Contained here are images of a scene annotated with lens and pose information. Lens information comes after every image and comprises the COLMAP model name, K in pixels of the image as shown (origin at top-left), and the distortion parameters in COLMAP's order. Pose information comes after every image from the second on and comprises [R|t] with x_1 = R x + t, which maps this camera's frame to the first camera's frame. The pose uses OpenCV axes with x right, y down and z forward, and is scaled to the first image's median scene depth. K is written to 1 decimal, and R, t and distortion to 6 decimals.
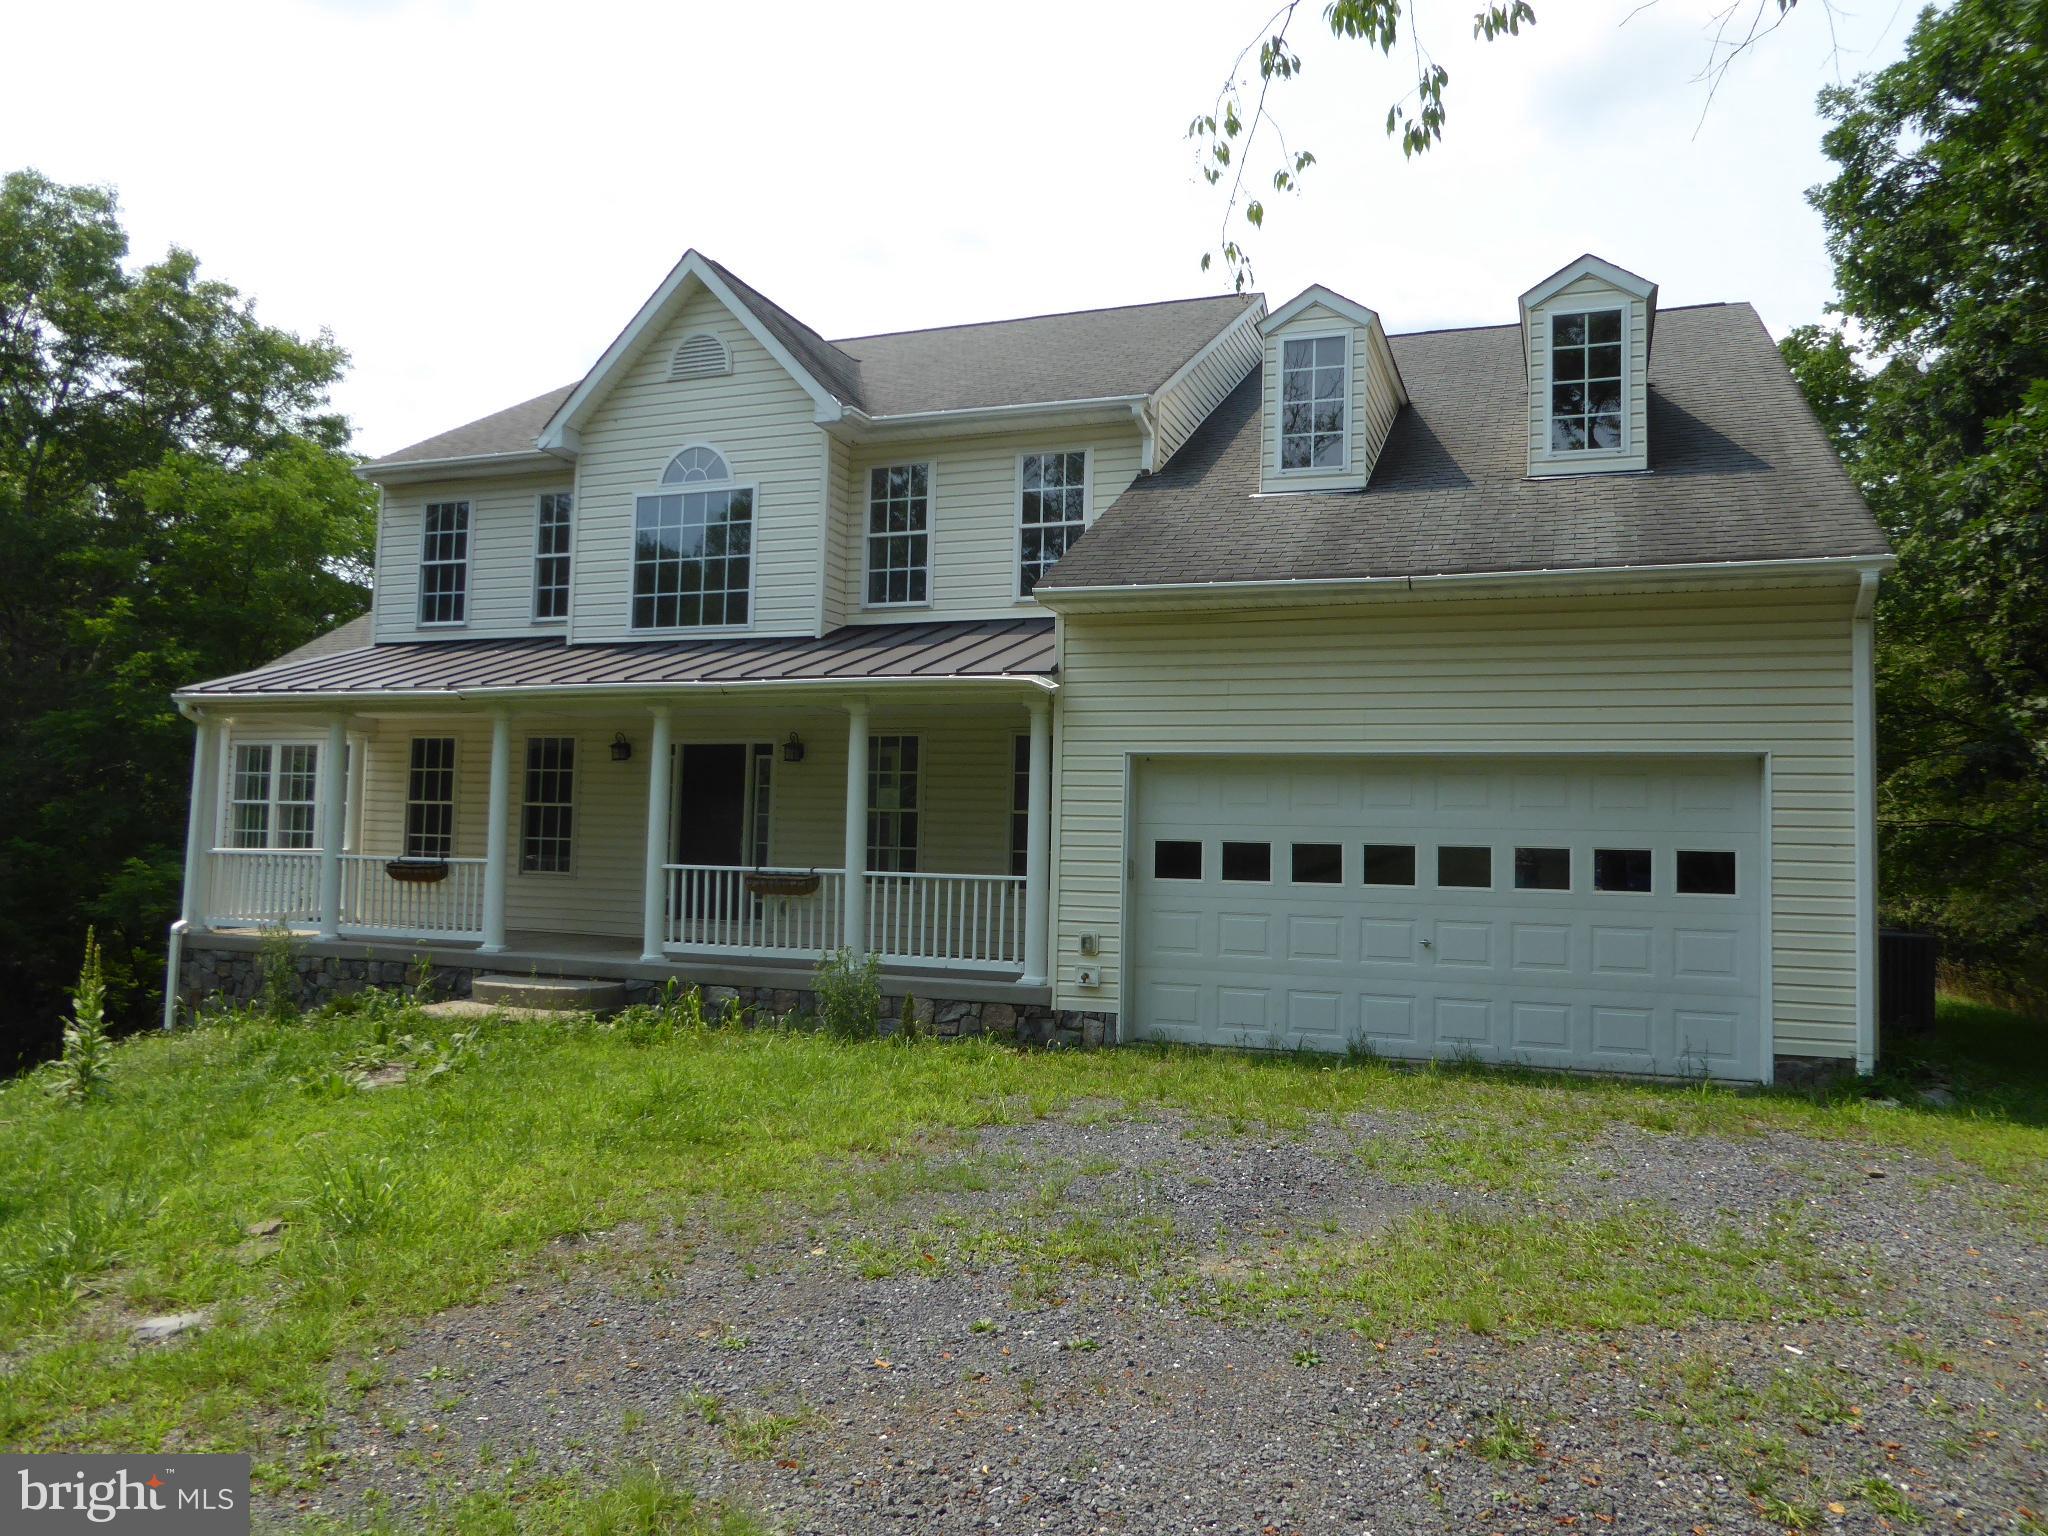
lens RADIAL K [[1446.1, 0, 1029.0], [0, 1446.1, 763.4], [0, 0, 1]] dist [-0.029535, 0.005587]
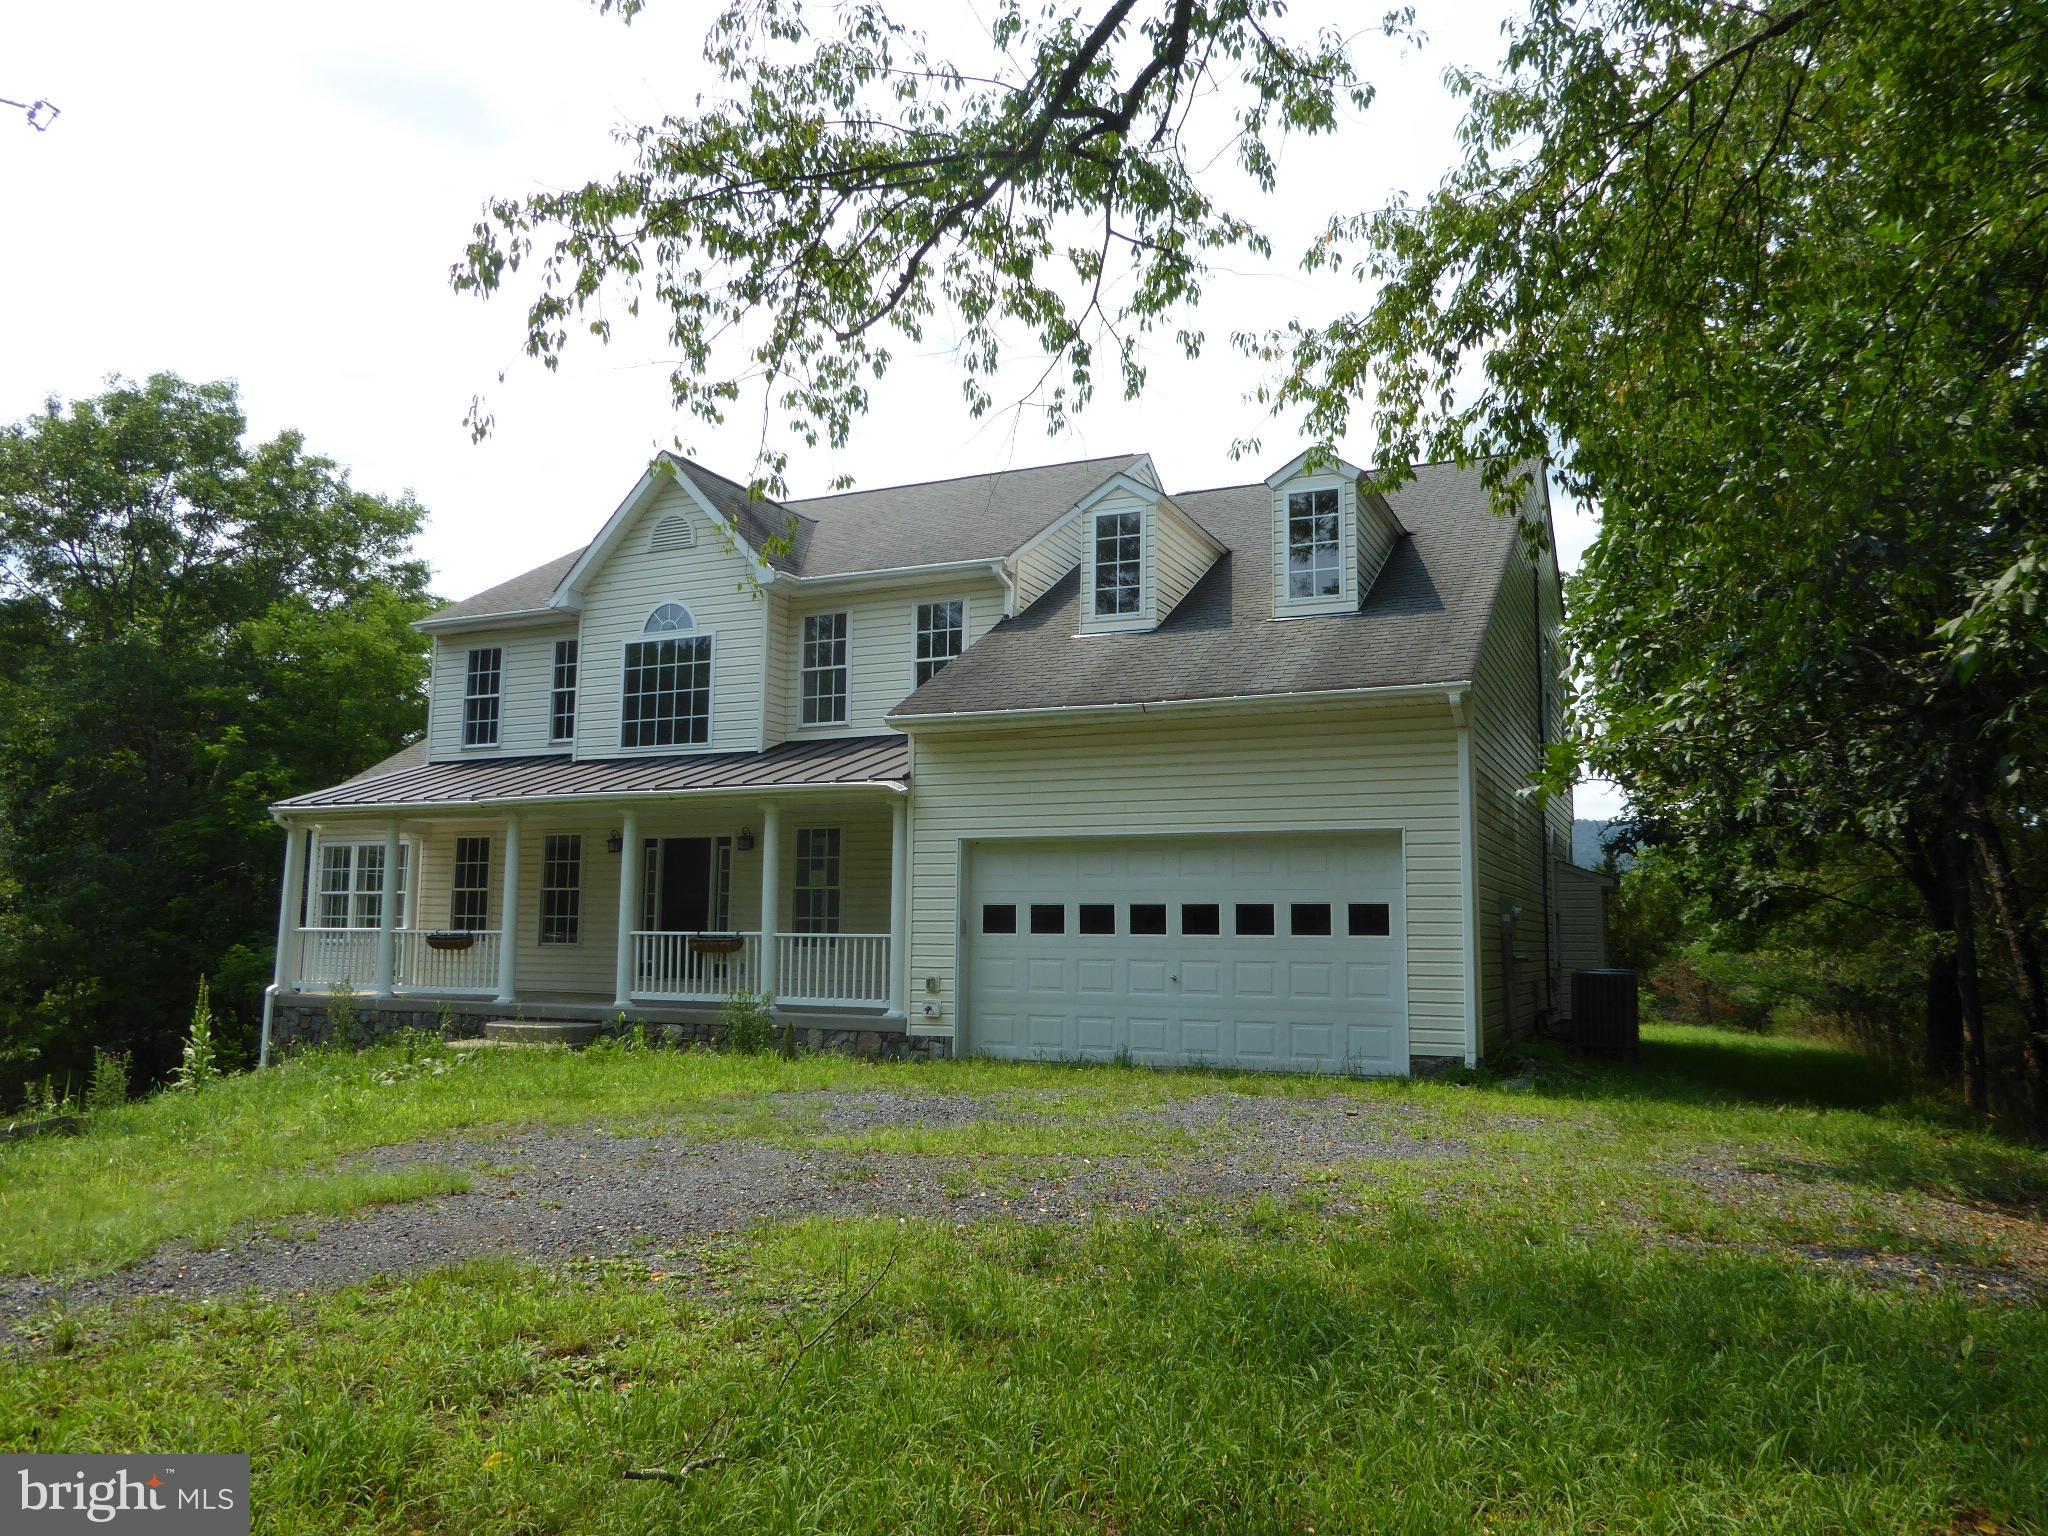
lens RADIAL K [[1451.2, 0, 1025.6], [0, 1451.2, 764.3], [0, 0, 1]] dist [-0.030247, -0.002673]
pose [[0.997485, -0.023448, -0.066881, 0.167386], [0.019295, 0.997885, -0.062079, 0.006732], [0.068195, 0.060632, 0.995828, -0.243832]]
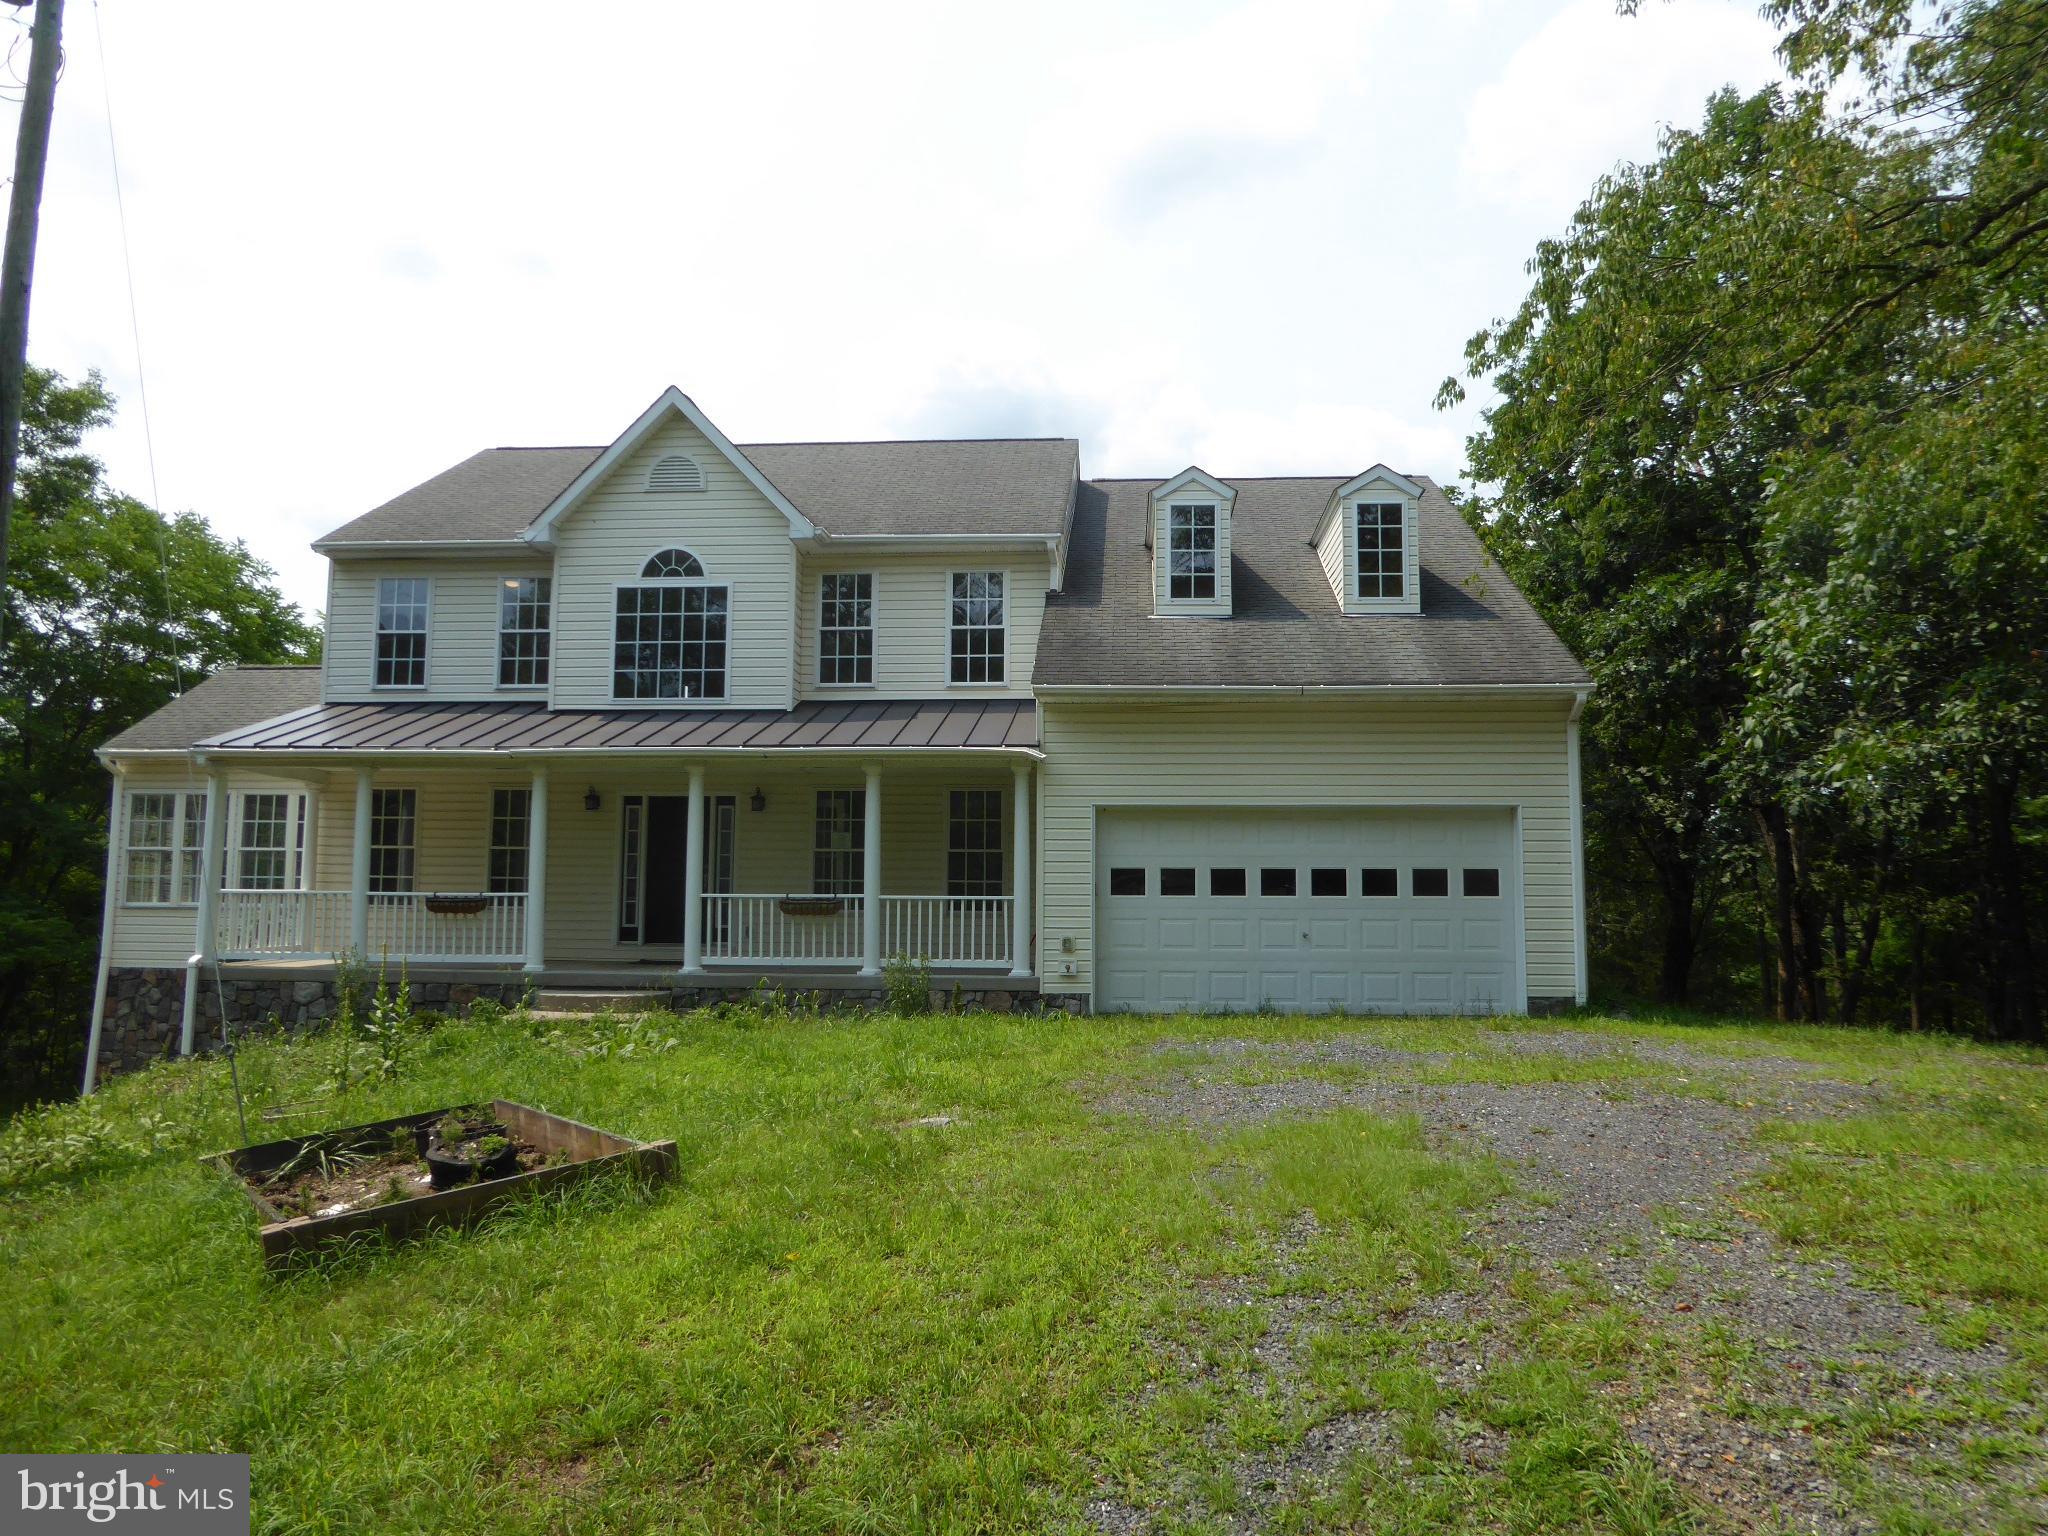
lens RADIAL K [[1434.5, 0, 1024.0], [0, 1434.5, 768.0], [0, 0, 1]] dist [-0.020001, 0.000353]
pose [[0.957992, 0.007082, 0.286707, -0.298700], [0.000944, 0.999612, -0.027846, -0.003379], [-0.286793, 0.026947, 0.957613, -0.227610]]
